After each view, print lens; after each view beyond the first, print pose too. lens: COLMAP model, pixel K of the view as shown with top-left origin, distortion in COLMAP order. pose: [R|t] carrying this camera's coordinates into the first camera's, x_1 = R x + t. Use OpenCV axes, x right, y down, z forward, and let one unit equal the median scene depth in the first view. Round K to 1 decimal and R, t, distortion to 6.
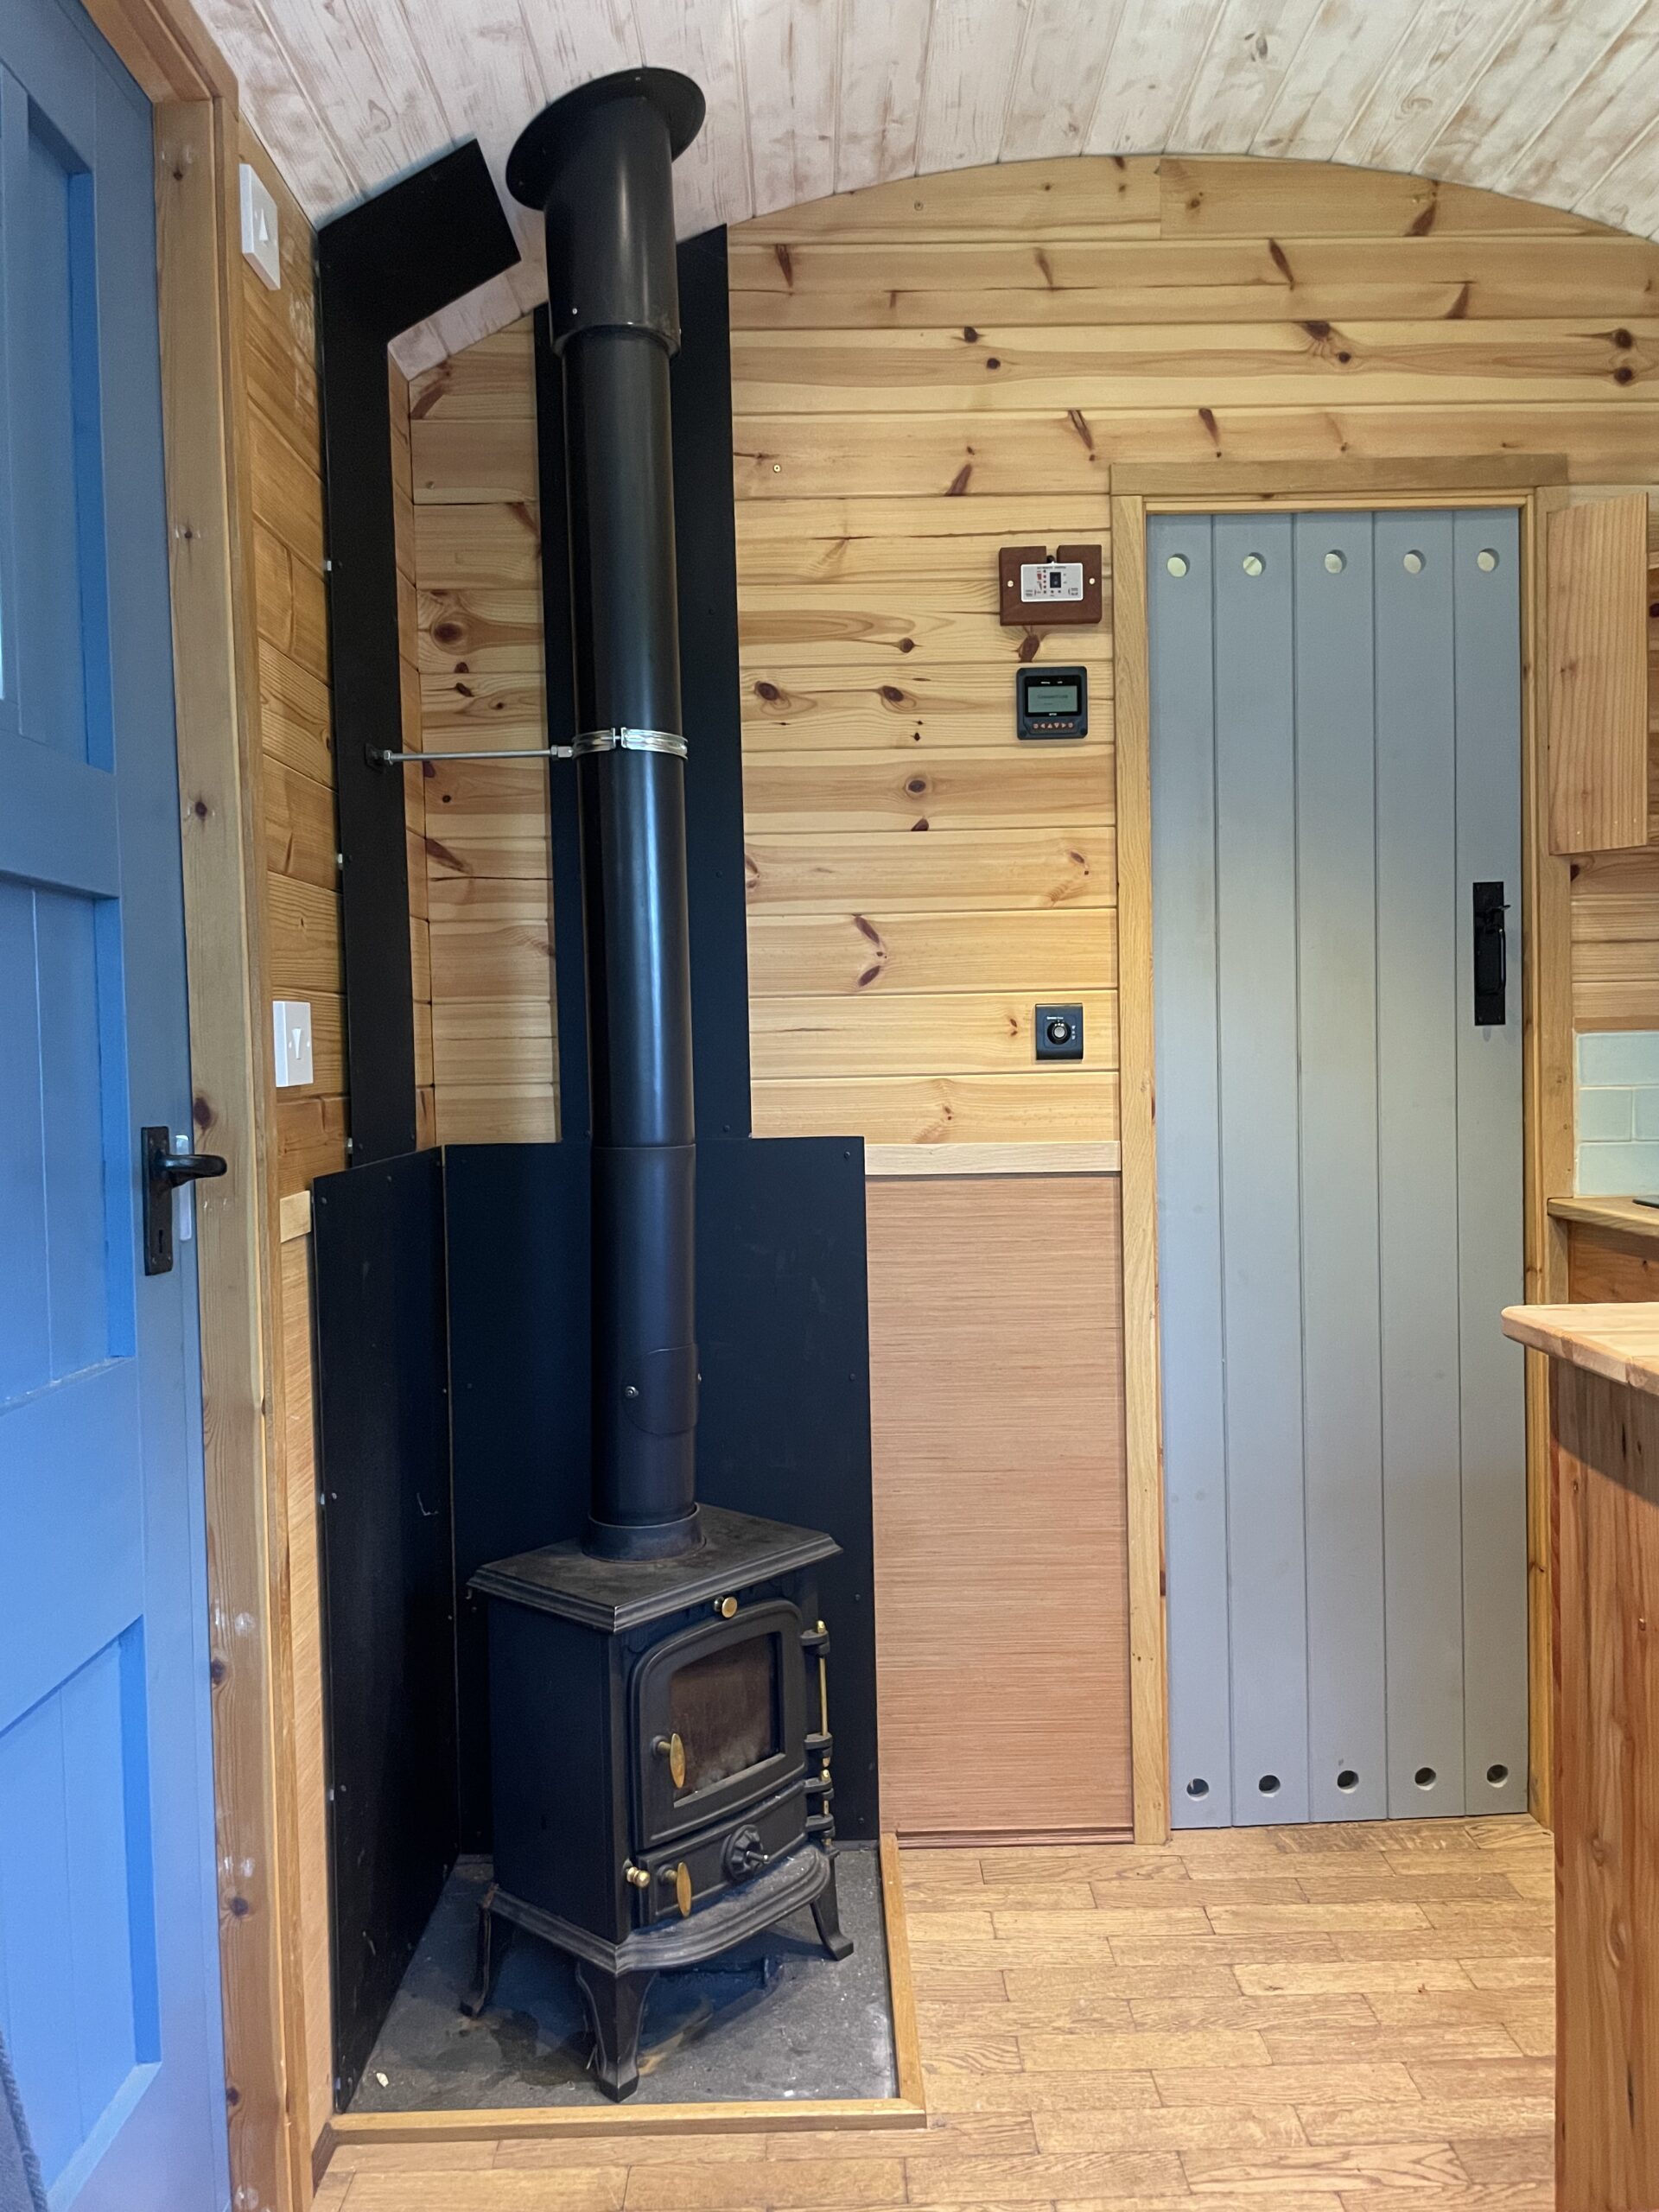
lens RADIAL K [[1712.1, 0, 825.5], [0, 1712.1, 1110.5], [0, 0, 1]] dist [0.055896, -0.079278]
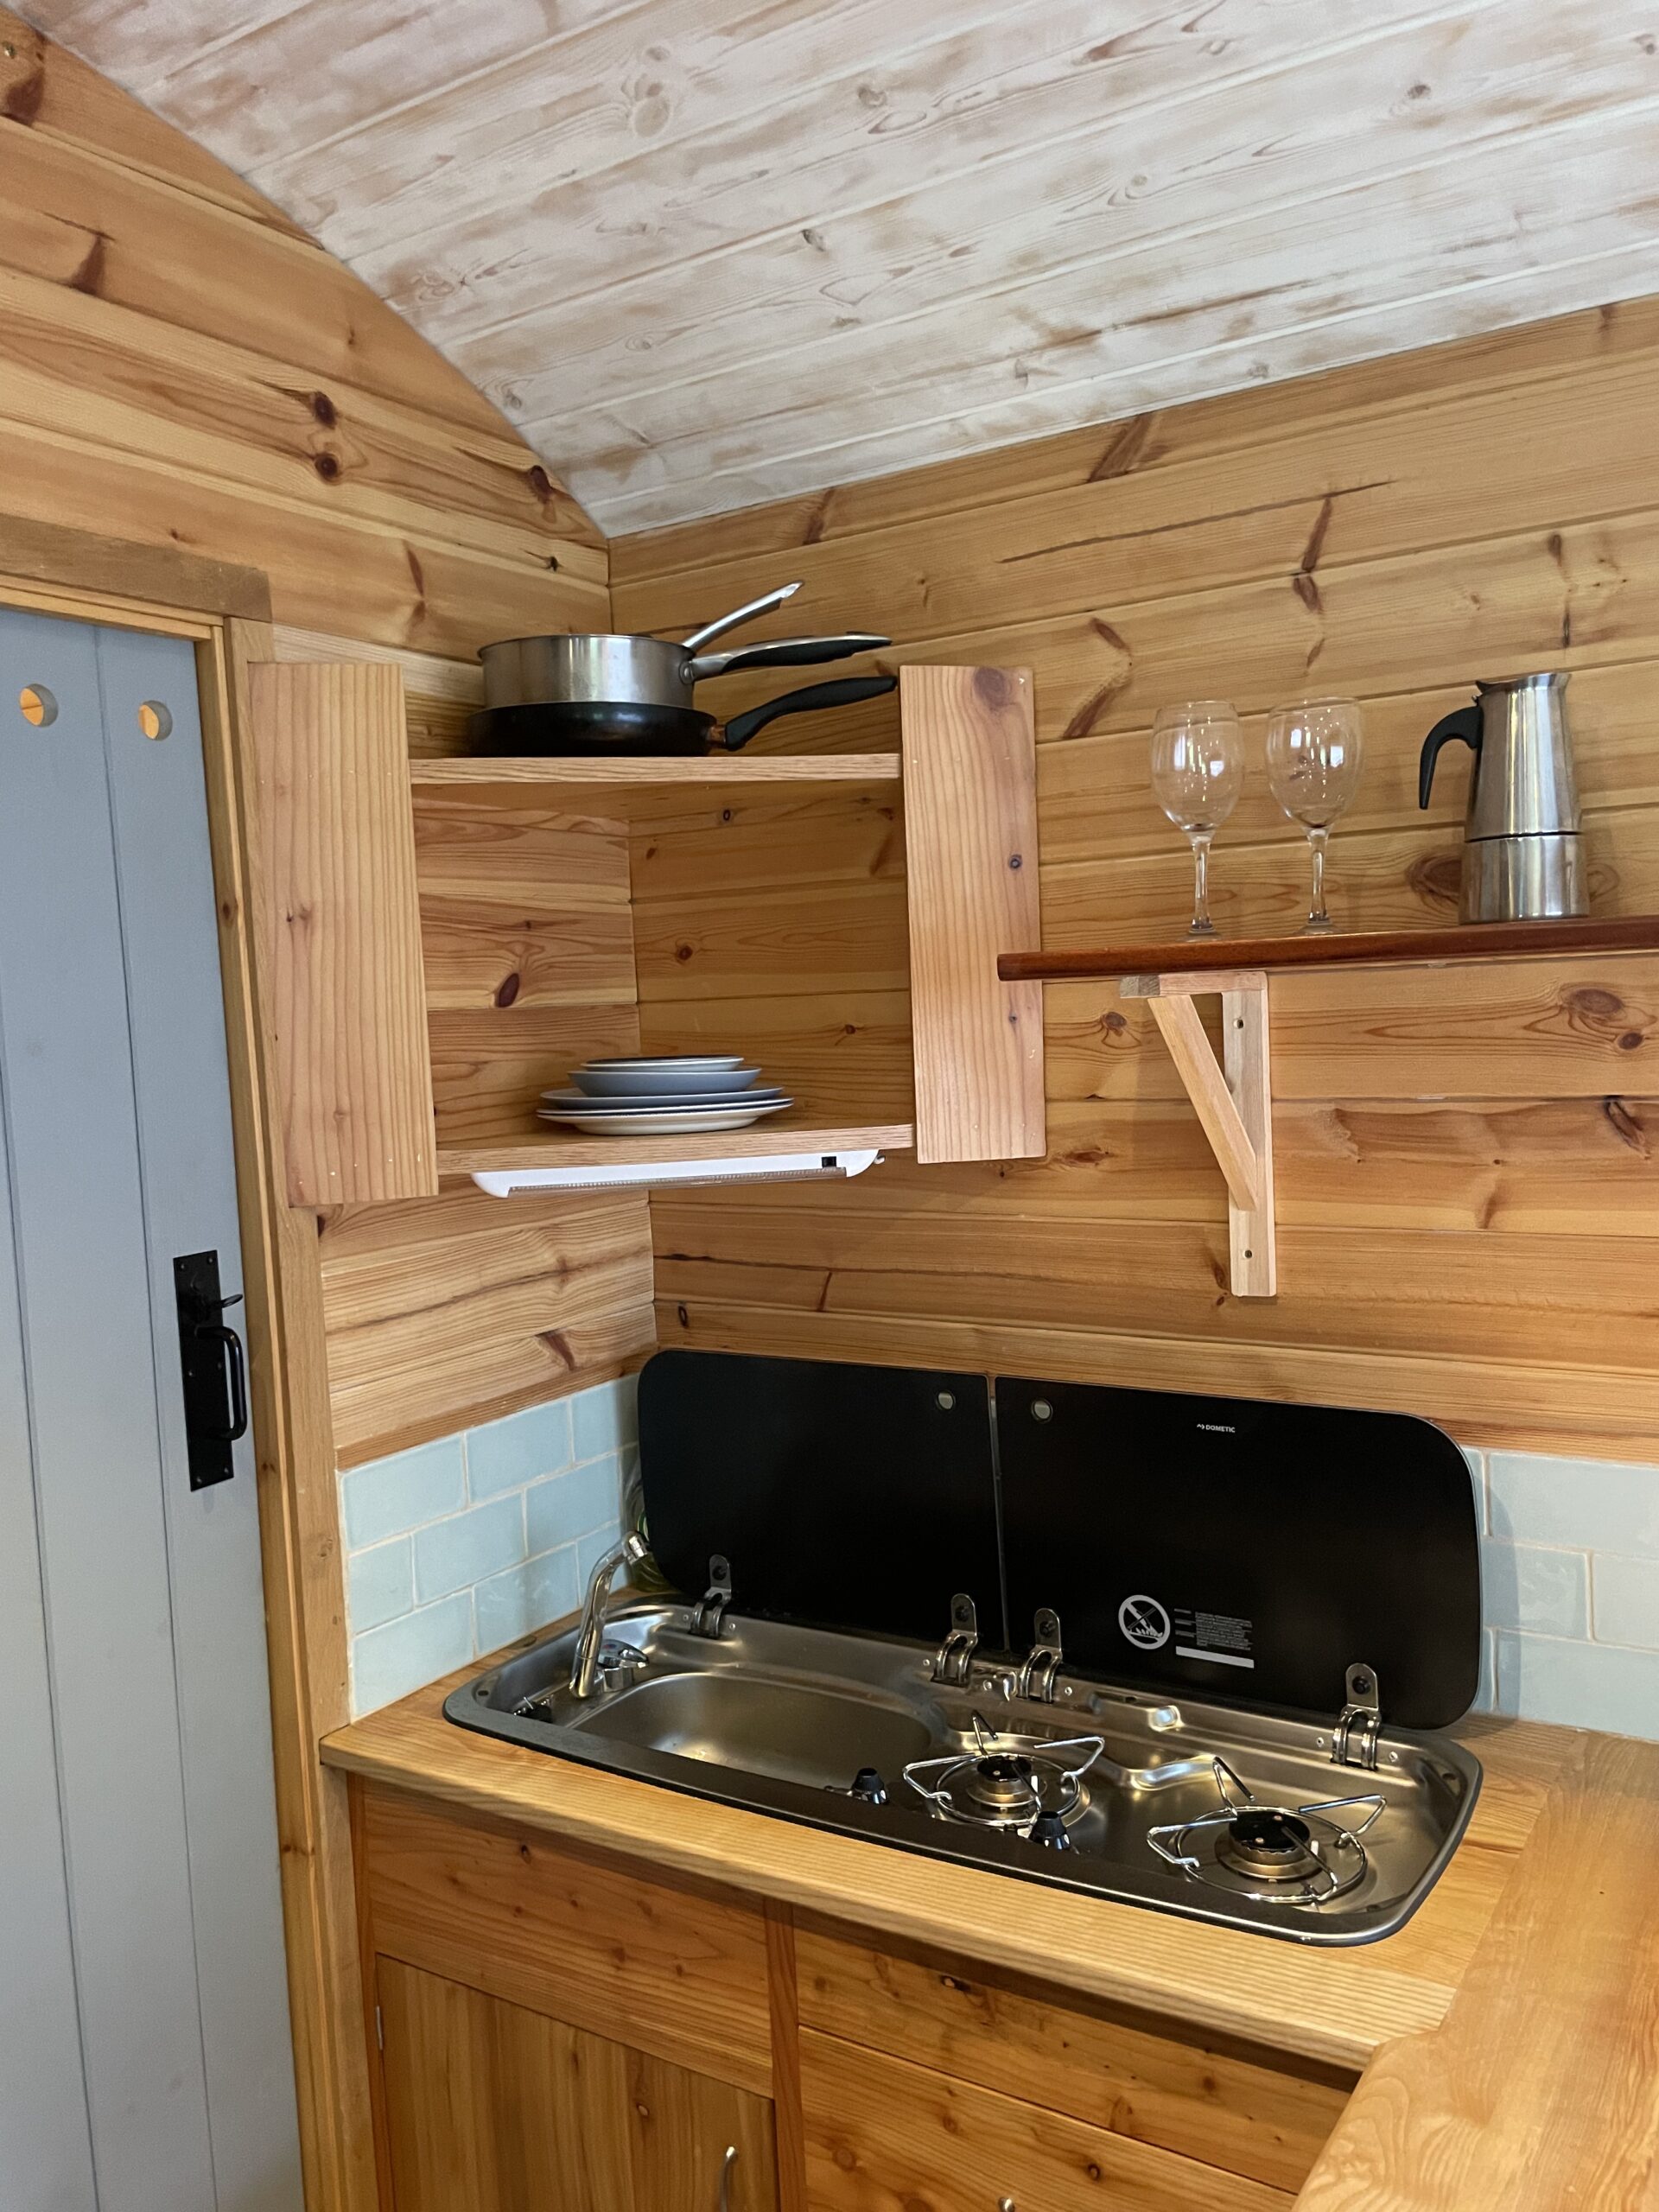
lens RADIAL K [[1712.1, 0, 830.0], [0, 1712.1, 1123.7], [0, 0, 1]] dist [0.055896, -0.079278]
pose [[0.553826, -0.069662, 0.829713, 0.009200], [0.061995, 0.997178, 0.042341, -0.194055], [-0.830322, 0.027989, 0.556581, 0.487431]]
